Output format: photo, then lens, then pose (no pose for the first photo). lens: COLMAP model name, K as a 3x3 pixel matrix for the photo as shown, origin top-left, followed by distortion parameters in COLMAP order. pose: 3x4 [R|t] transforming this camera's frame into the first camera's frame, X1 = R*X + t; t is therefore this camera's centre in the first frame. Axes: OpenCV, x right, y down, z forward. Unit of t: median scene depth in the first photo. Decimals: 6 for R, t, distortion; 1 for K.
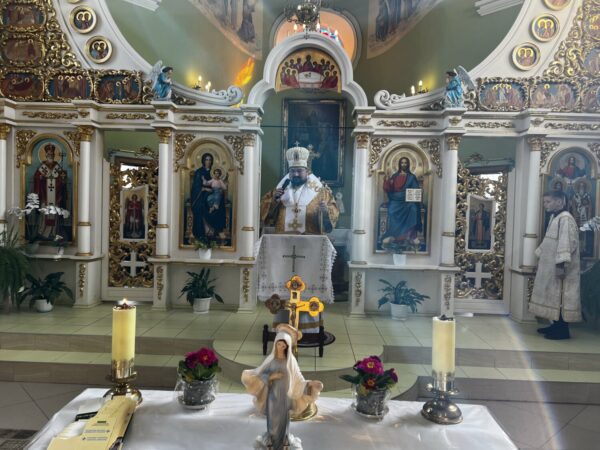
lens RADIAL K [[446.6, 0, 303.9], [0, 446.6, 223.3], [0, 0, 1]] dist [0.012889, -0.029198]
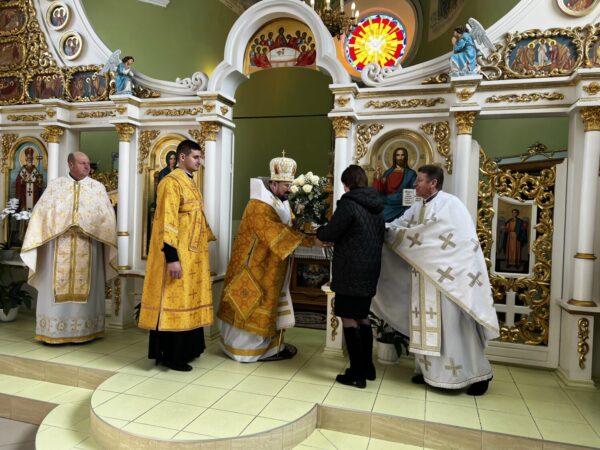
lens RADIAL K [[446.6, 0, 300.1], [0, 446.6, 220.6], [0, 0, 1]] dist [0.012889, -0.029198]
pose [[0.964623, 0.007315, -0.263531, 0.260899], [-0.012929, 0.999725, -0.019572, -0.007020], [0.263315, 0.022287, 0.964452, 0.226487]]
